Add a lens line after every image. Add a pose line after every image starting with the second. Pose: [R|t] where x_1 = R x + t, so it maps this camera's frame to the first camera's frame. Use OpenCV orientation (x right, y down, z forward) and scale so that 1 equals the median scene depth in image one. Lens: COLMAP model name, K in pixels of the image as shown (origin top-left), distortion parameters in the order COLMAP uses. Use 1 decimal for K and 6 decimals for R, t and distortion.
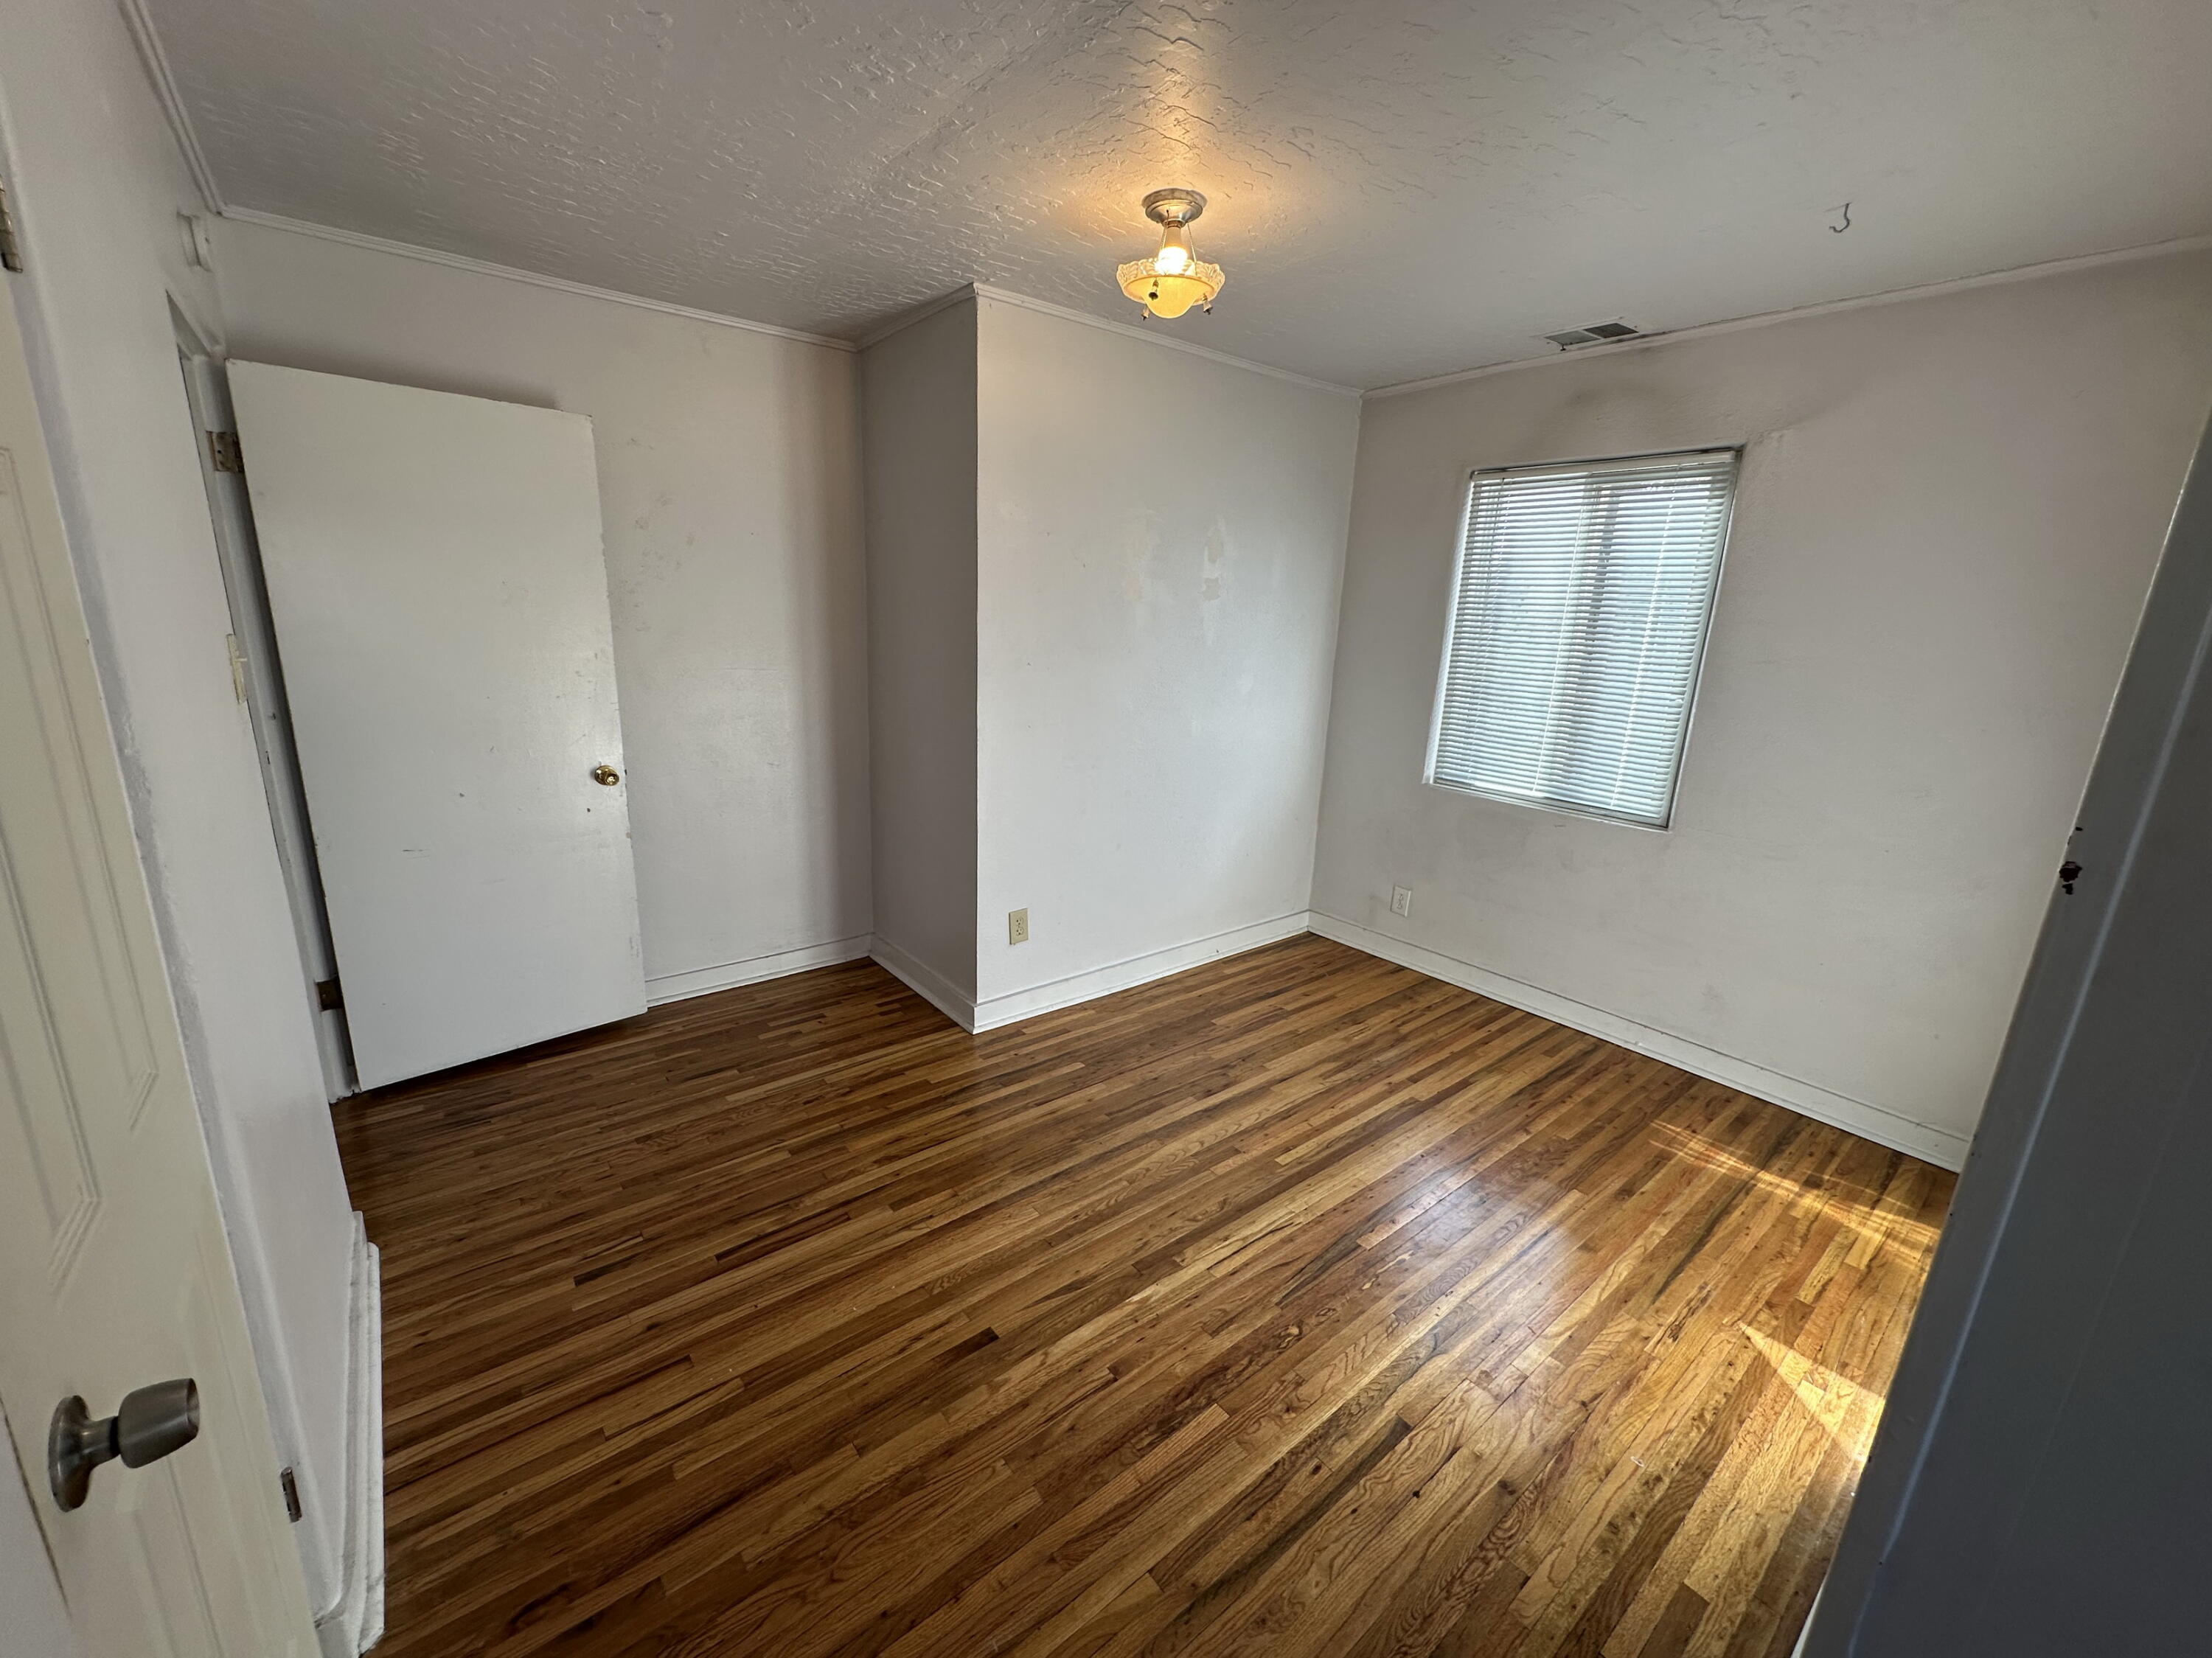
lens RADIAL K [[877.1, 0, 1110.6], [0, 877.1, 826.9], [0, 0, 1]] dist [0.000300, 0.000083]
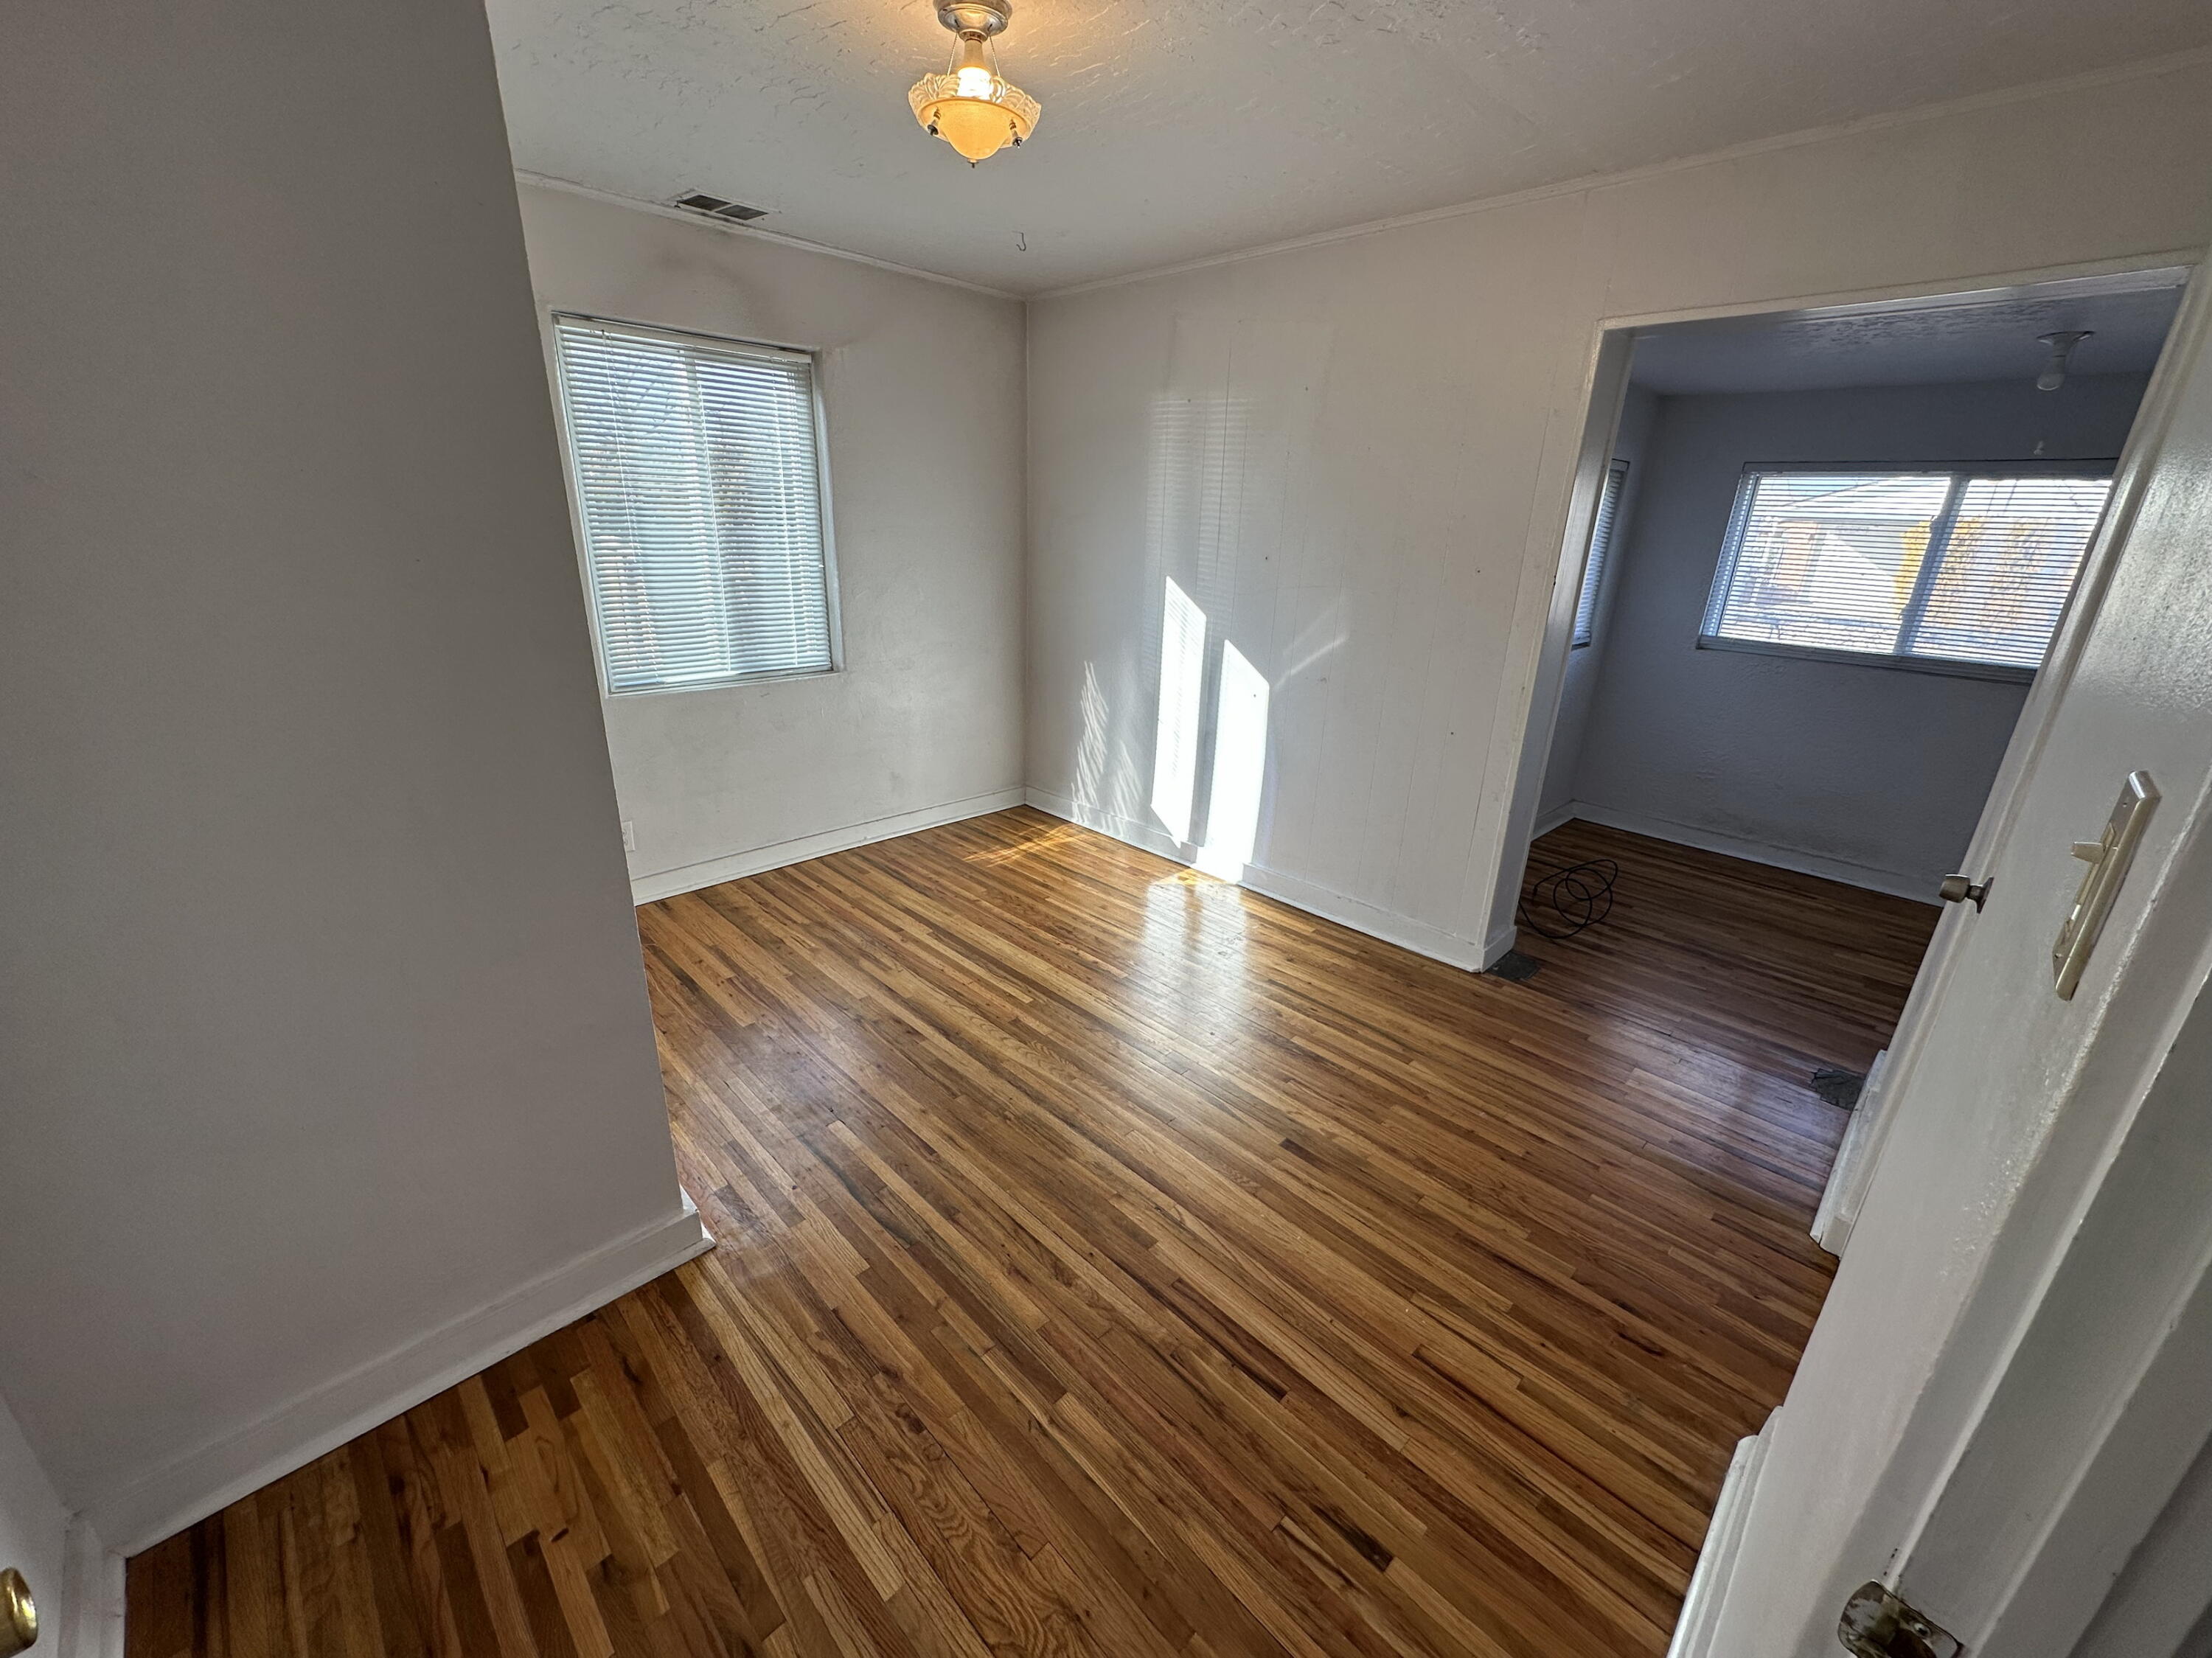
lens RADIAL K [[877.1, 0, 1097.1], [0, 877.1, 824.0], [0, 0, 1]] dist [0.000300, 0.000083]
pose [[-0.090516, -0.371560, 0.923986, -0.805863], [0.209670, 0.899890, 0.382410, -0.254379], [-0.973574, 0.228346, -0.003549, 0.871888]]
